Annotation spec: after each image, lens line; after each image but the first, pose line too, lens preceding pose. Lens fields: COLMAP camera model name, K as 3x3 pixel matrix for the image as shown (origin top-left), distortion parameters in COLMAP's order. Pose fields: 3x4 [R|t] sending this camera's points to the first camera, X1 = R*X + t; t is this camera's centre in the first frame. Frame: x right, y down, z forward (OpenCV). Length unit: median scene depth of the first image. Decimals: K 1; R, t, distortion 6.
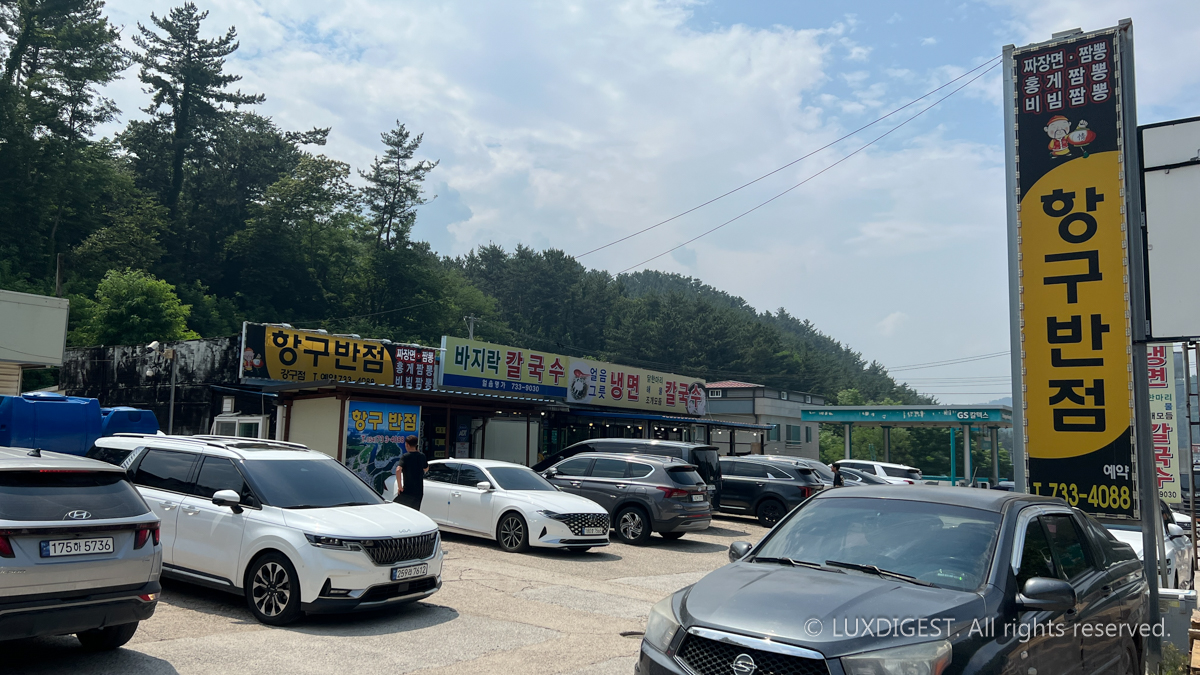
lens RADIAL K [[888.6, 0, 600.0], [0, 888.6, 337.5], [0, 0, 1]] dist [0.090184, -0.154478]
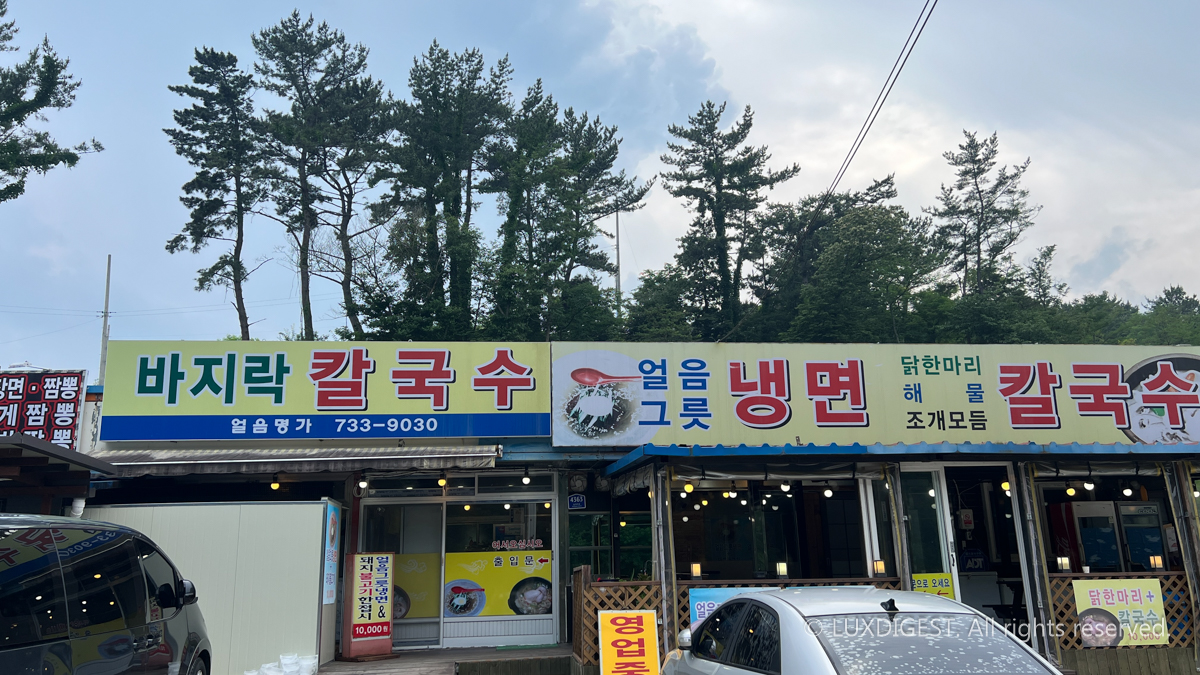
lens RADIAL K [[888.6, 0, 600.0], [0, 888.6, 337.5], [0, 0, 1]] dist [0.090184, -0.154478]
pose [[0.622354, -0.234349, -0.746831, 0.279018], [0.130212, 0.971831, -0.196444, 0.098216], [0.771830, 0.025011, 0.635337, 0.675395]]
